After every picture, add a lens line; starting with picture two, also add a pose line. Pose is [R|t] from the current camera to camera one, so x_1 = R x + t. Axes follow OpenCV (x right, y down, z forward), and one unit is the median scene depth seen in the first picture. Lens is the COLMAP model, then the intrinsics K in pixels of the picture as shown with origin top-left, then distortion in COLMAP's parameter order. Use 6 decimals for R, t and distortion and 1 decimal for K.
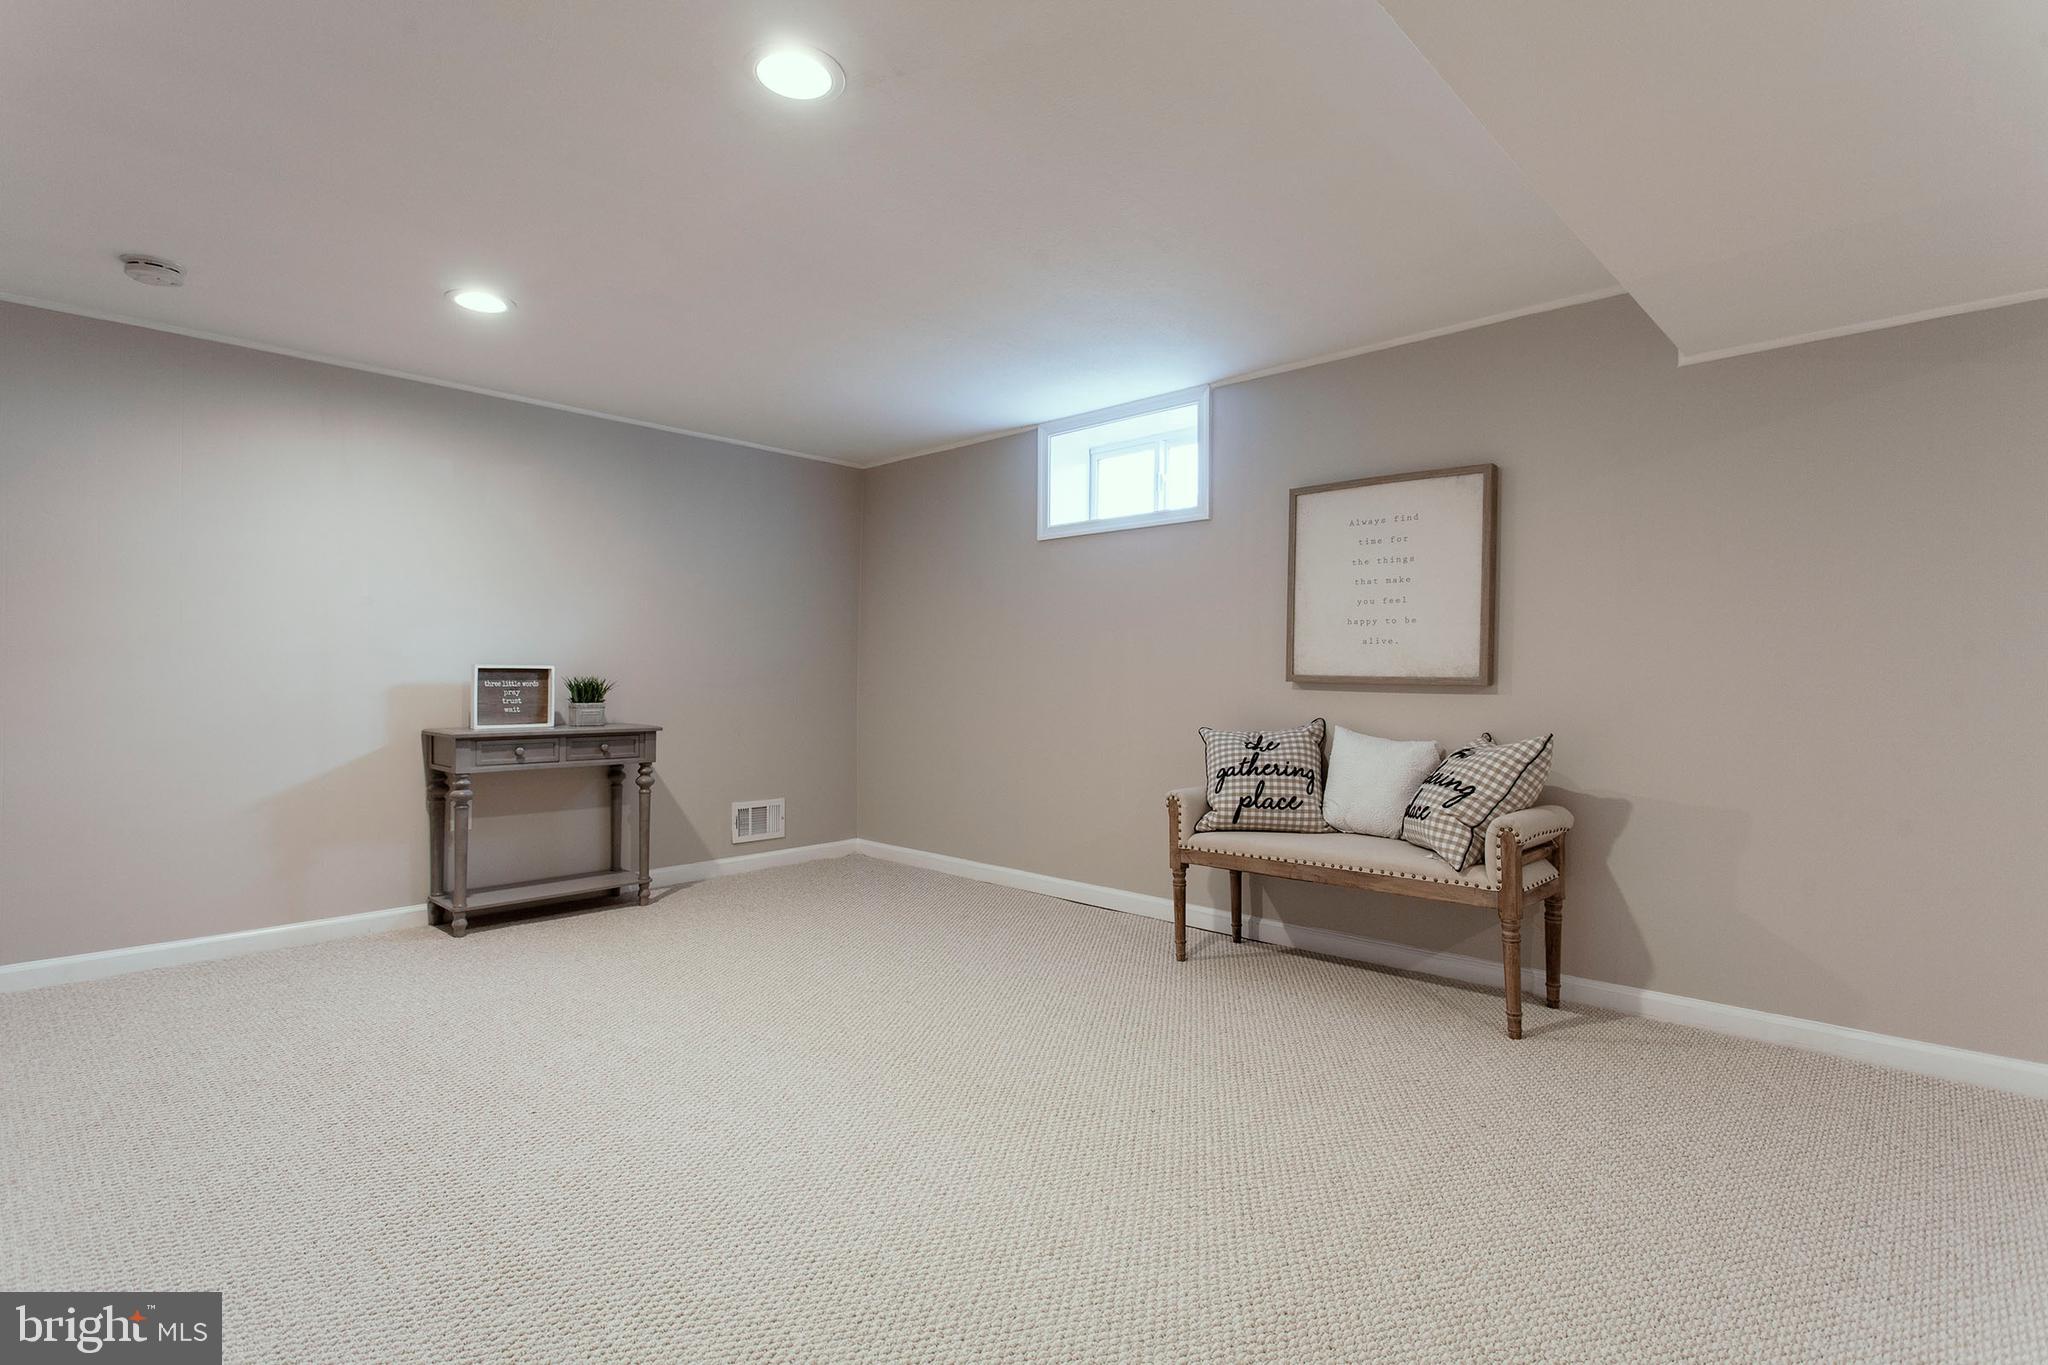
lens RADIAL K [[988.5, 0, 1024.0], [0, 988.5, 682.5], [0, 0, 1]] dist [0.002924, -0.000295]
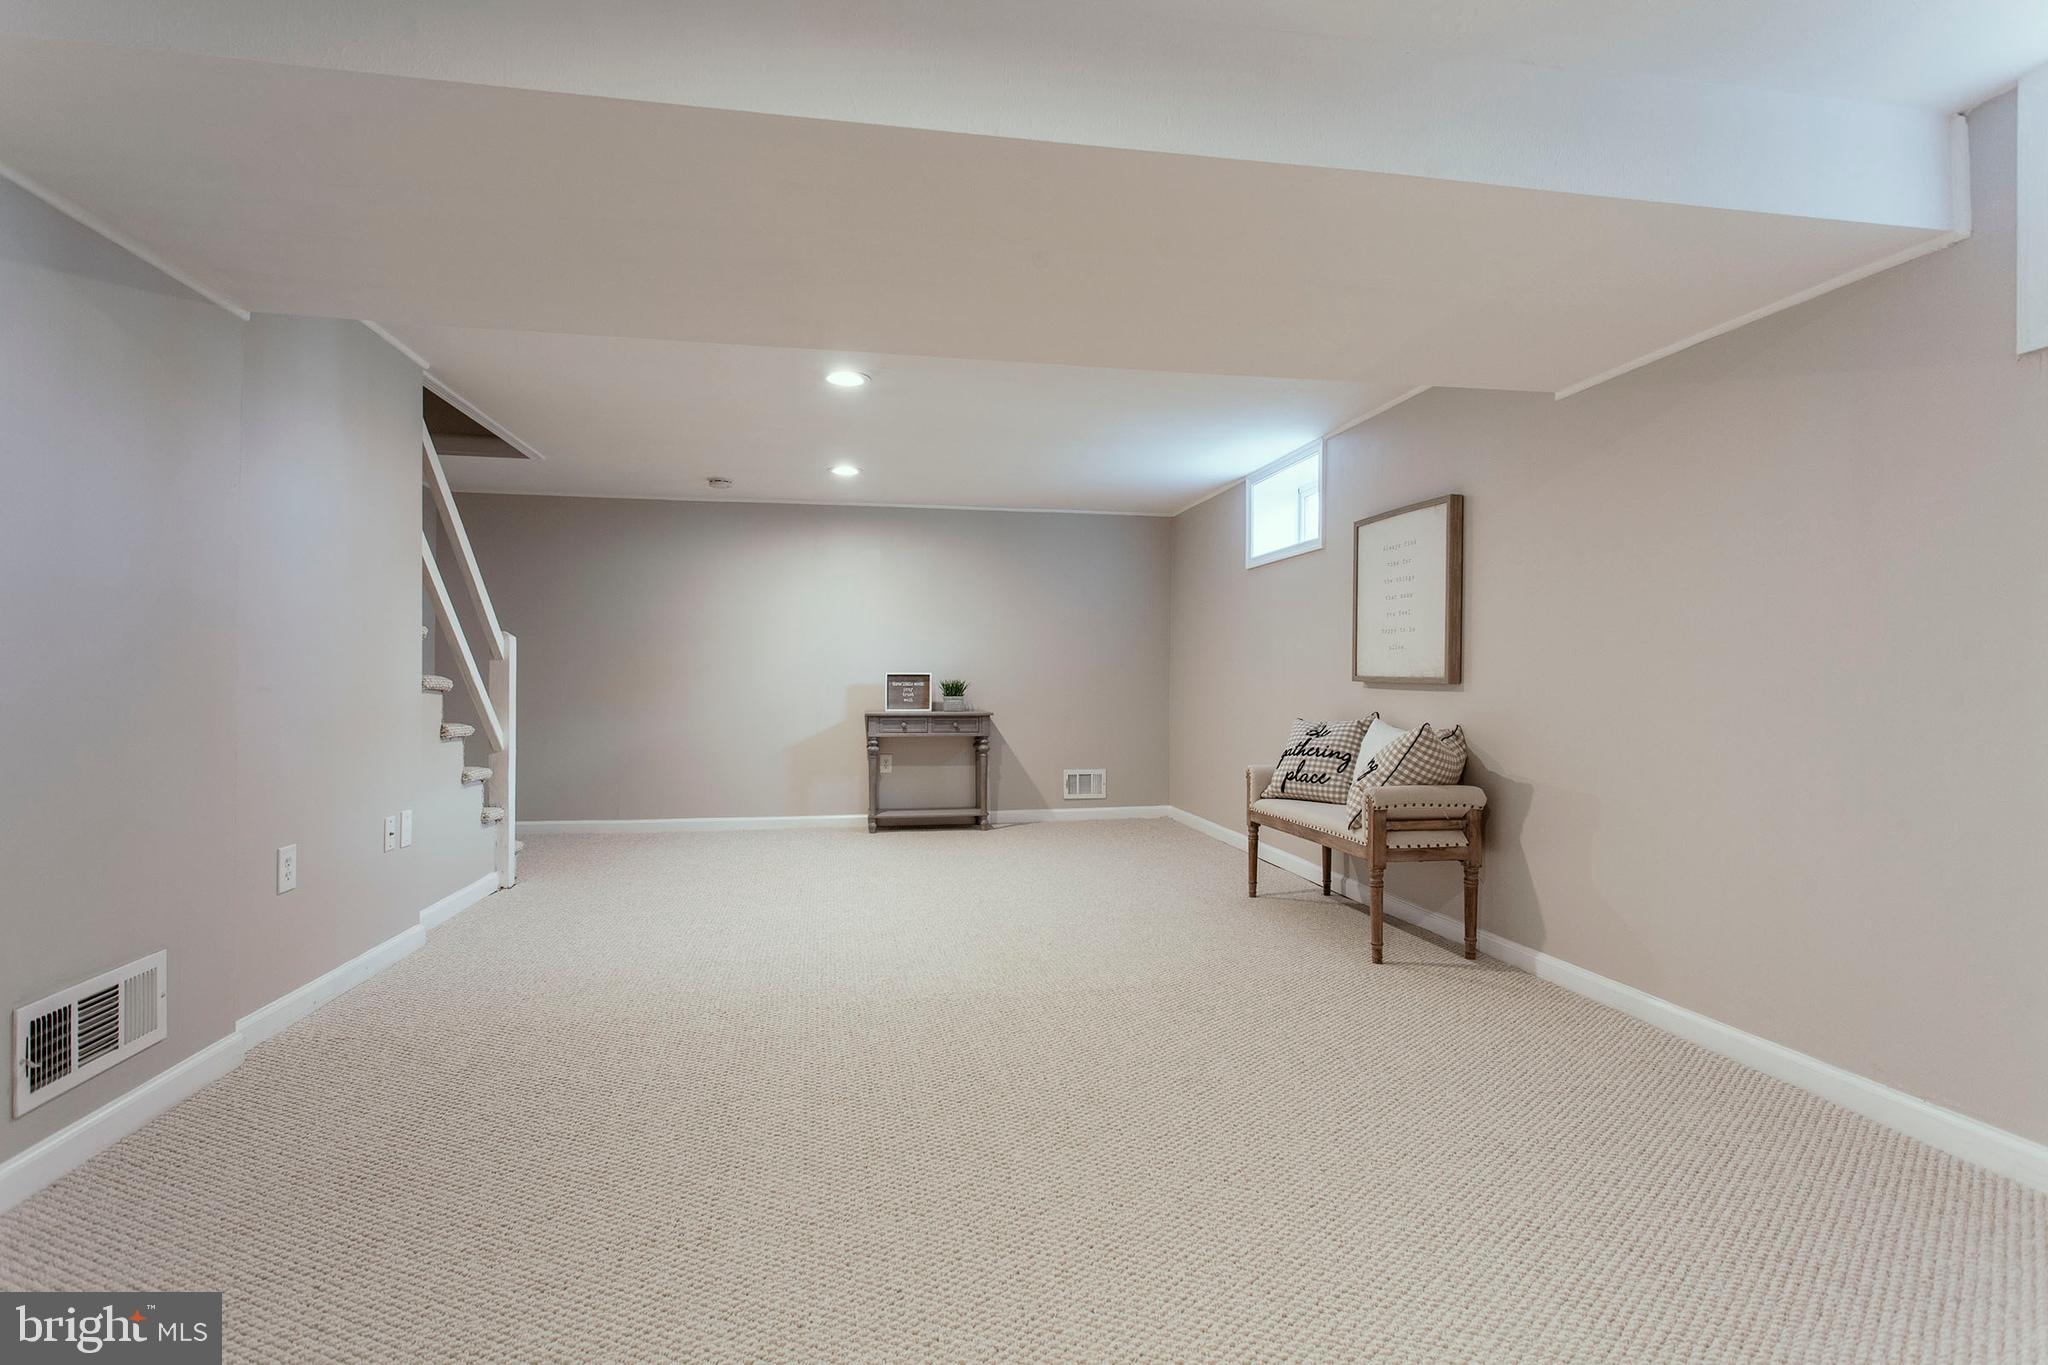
lens RADIAL K [[974.4, 0, 1027.6], [0, 974.4, 685.1], [0, 0, 1]] dist [0.007457, -0.000367]
pose [[0.809860, 0.000155, -0.586623, 0.627727], [-0.001131, 0.999999, -0.001298, 0.005536], [0.586622, 0.001715, 0.809859, -0.193304]]
